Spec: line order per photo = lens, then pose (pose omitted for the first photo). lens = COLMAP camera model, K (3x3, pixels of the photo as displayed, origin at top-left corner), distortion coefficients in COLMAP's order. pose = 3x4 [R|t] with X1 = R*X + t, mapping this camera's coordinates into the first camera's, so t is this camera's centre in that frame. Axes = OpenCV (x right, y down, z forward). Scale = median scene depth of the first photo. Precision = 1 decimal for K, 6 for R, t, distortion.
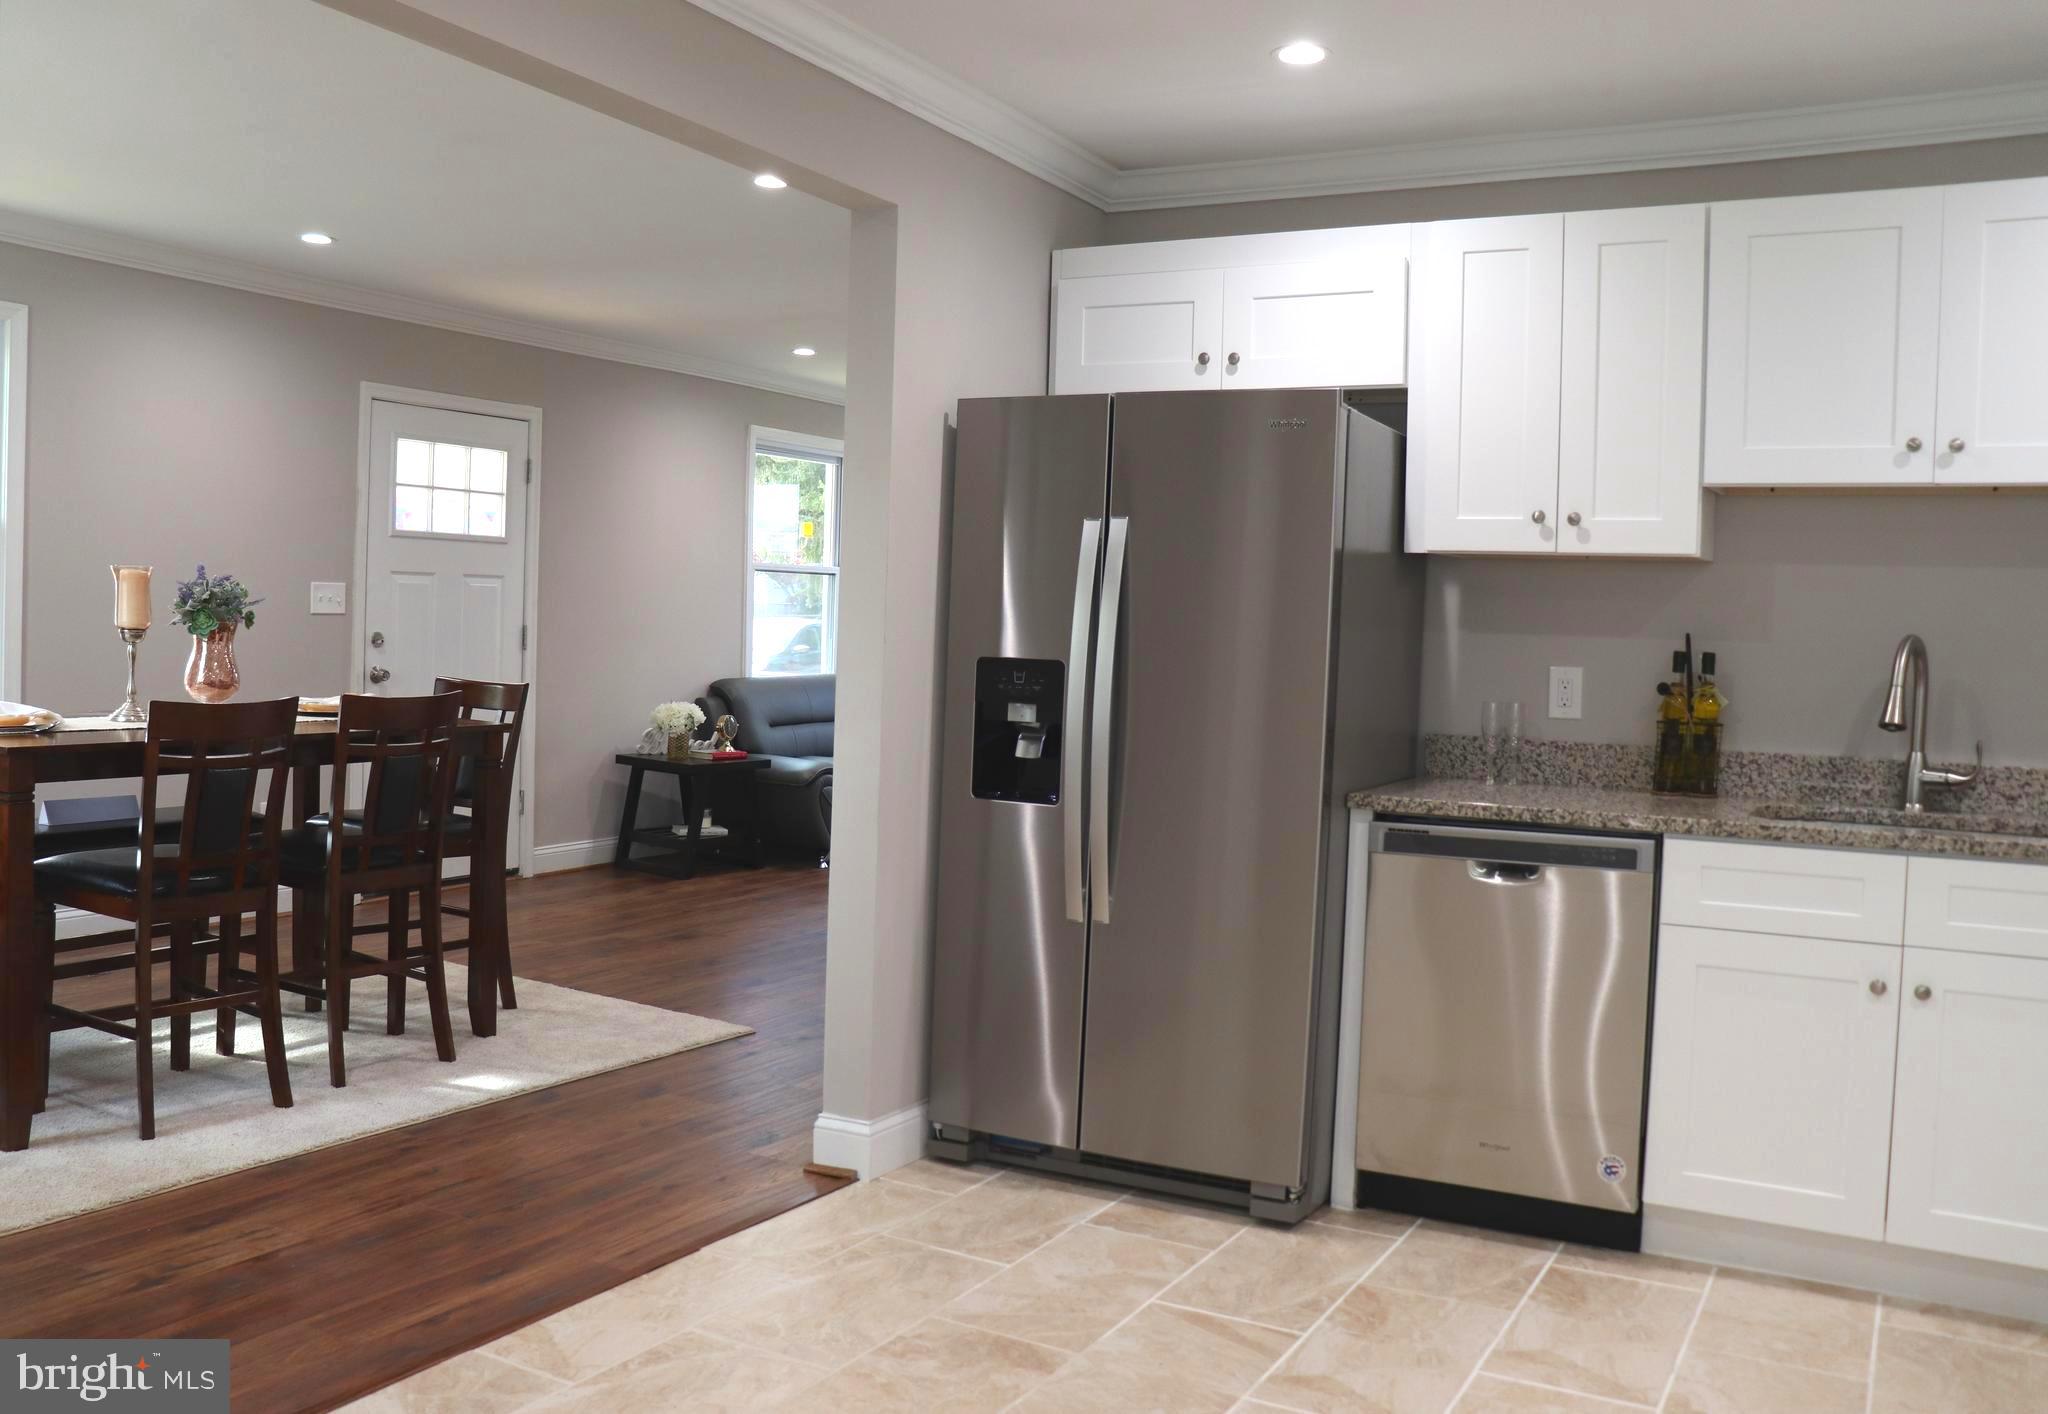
lens RADIAL K [[1893.1, 0, 1022.9], [0, 1893.1, 701.6], [0, 0, 1]] dist [0.015785, 0.000000]
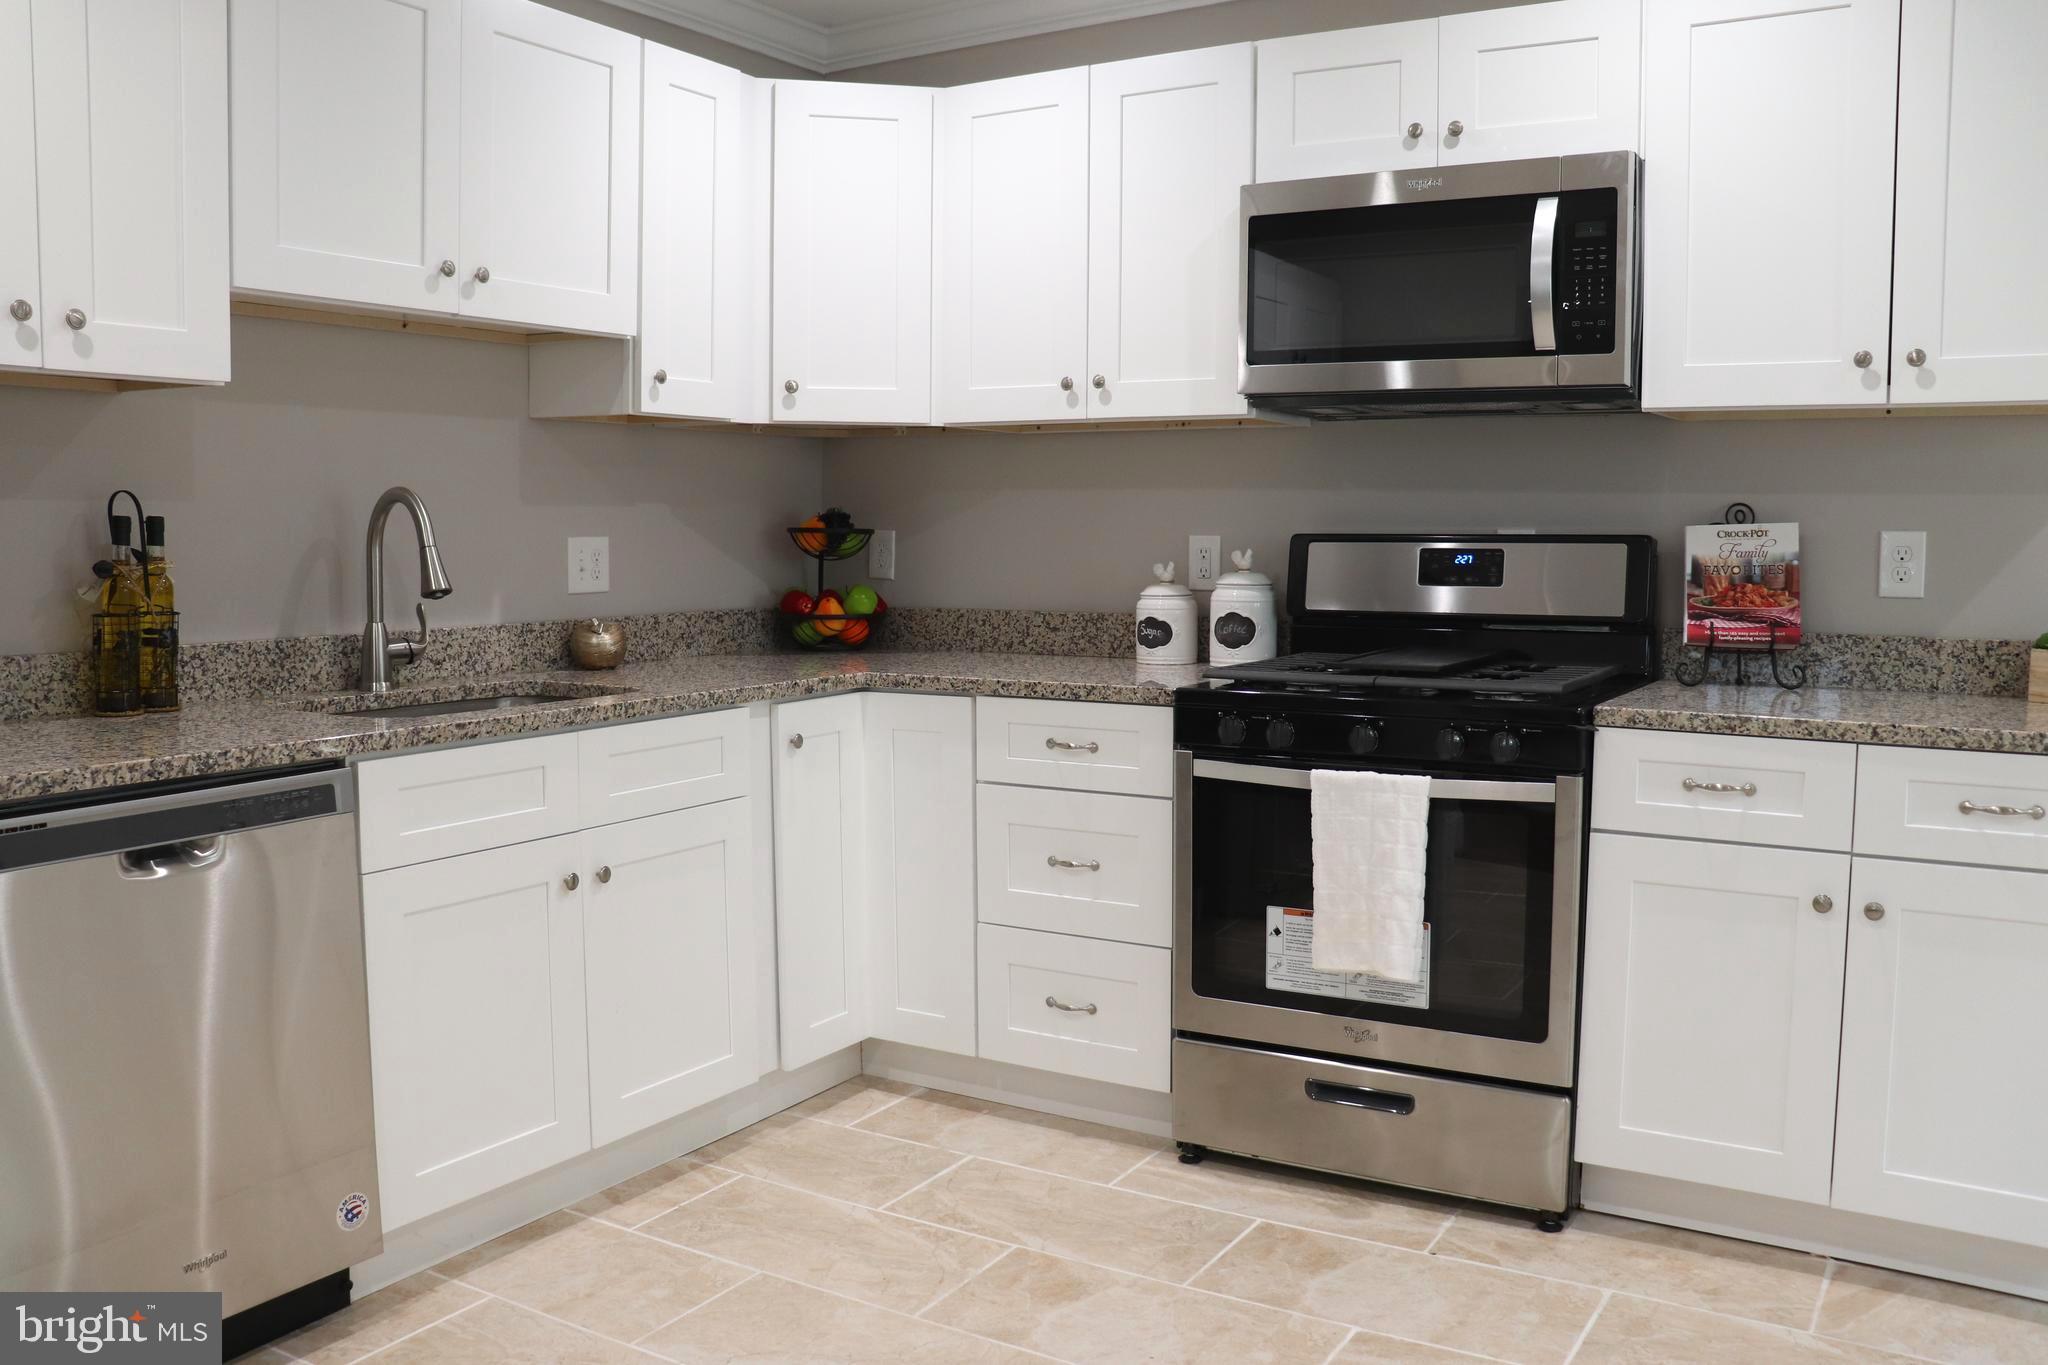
lens RADIAL K [[1745.1, 0, 1022.7], [0, 1745.1, 681.8], [0, 0, 1]] dist [-0.021707, -0.009168]
pose [[0.076298, -0.120796, 0.989741, -0.308522], [0.045578, 0.992019, 0.117560, -0.027664], [-0.996043, 0.036141, 0.081195, 0.649935]]
